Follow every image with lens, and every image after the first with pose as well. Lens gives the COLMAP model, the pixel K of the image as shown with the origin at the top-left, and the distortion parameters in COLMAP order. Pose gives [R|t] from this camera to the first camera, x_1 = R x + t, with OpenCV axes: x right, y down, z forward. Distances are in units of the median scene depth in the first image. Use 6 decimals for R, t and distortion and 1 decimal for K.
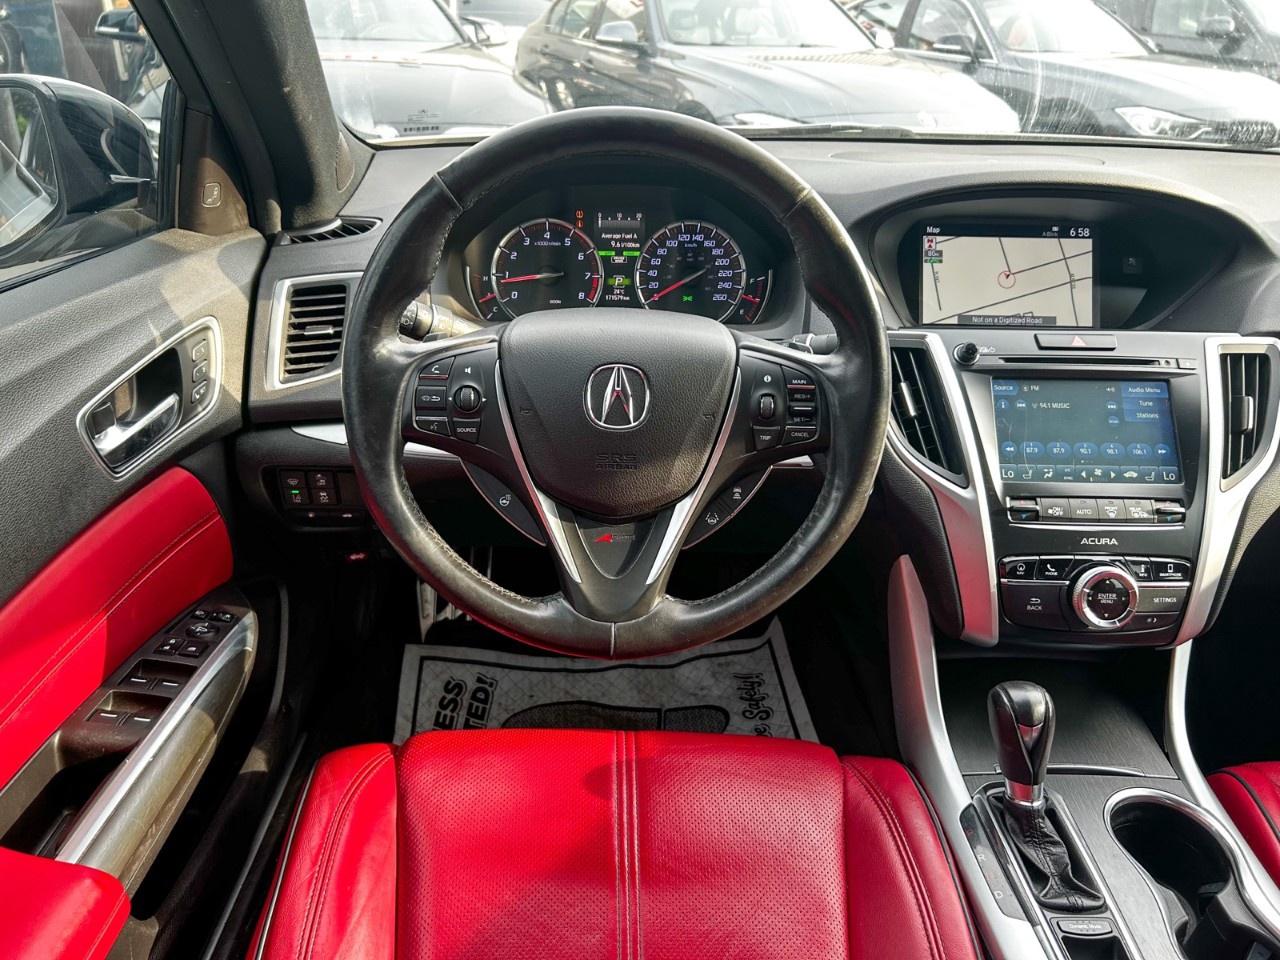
lens RADIAL K [[961.1, 0, 640.0], [0, 961.1, 480.0], [0, 0, 1]] dist [-0.004377, -0.007404]
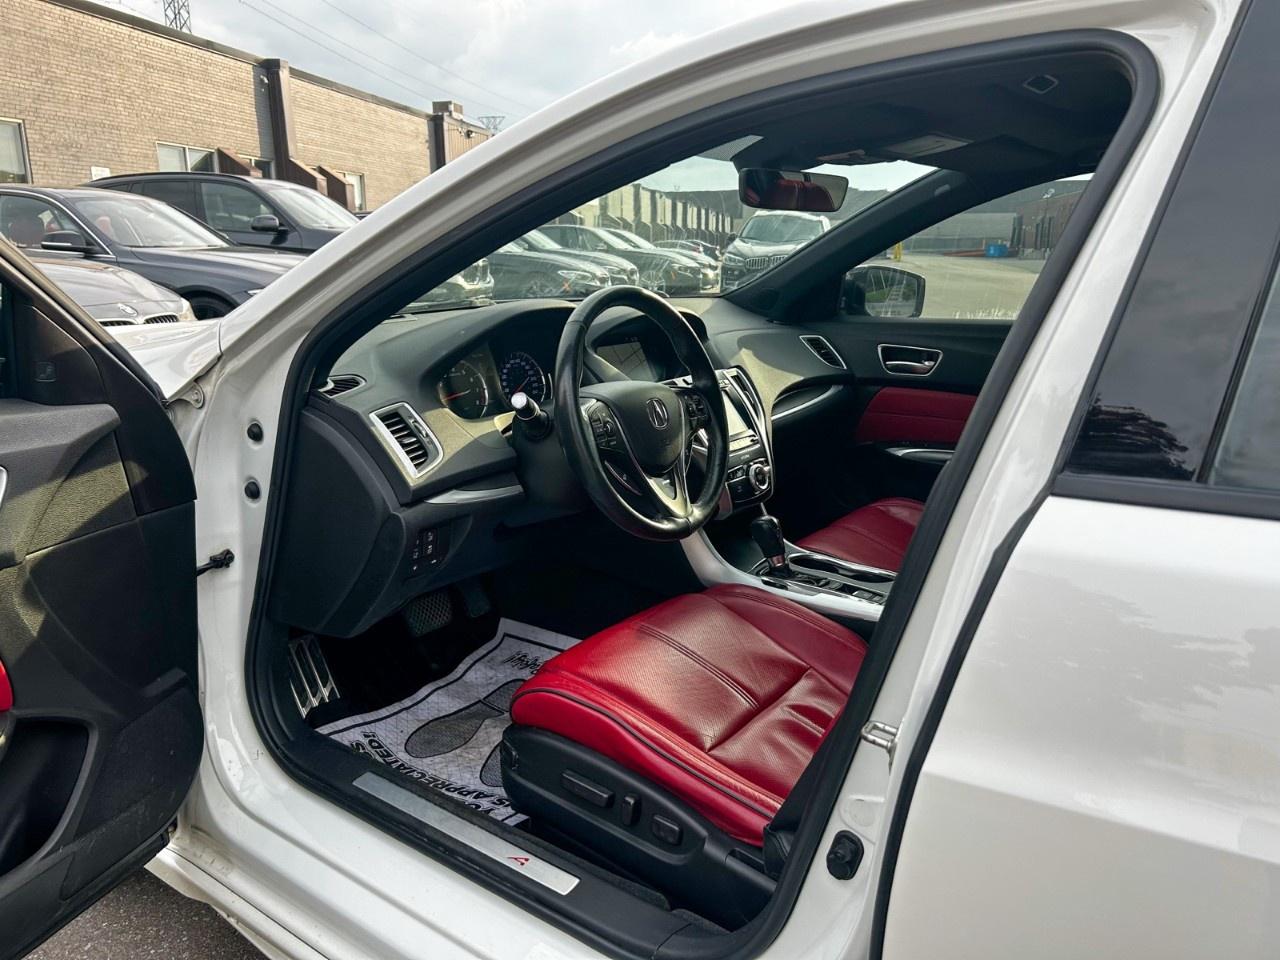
lens RADIAL K [[961.1, 0, 640.0], [0, 961.1, 480.0], [0, 0, 1]] dist [-0.004377, -0.007404]
pose [[0.585771, -0.209181, 0.783017, -1.209760], [0.343152, 0.939262, -0.005789, 0.035149], [-0.734247, 0.272085, 0.621973, -0.179790]]
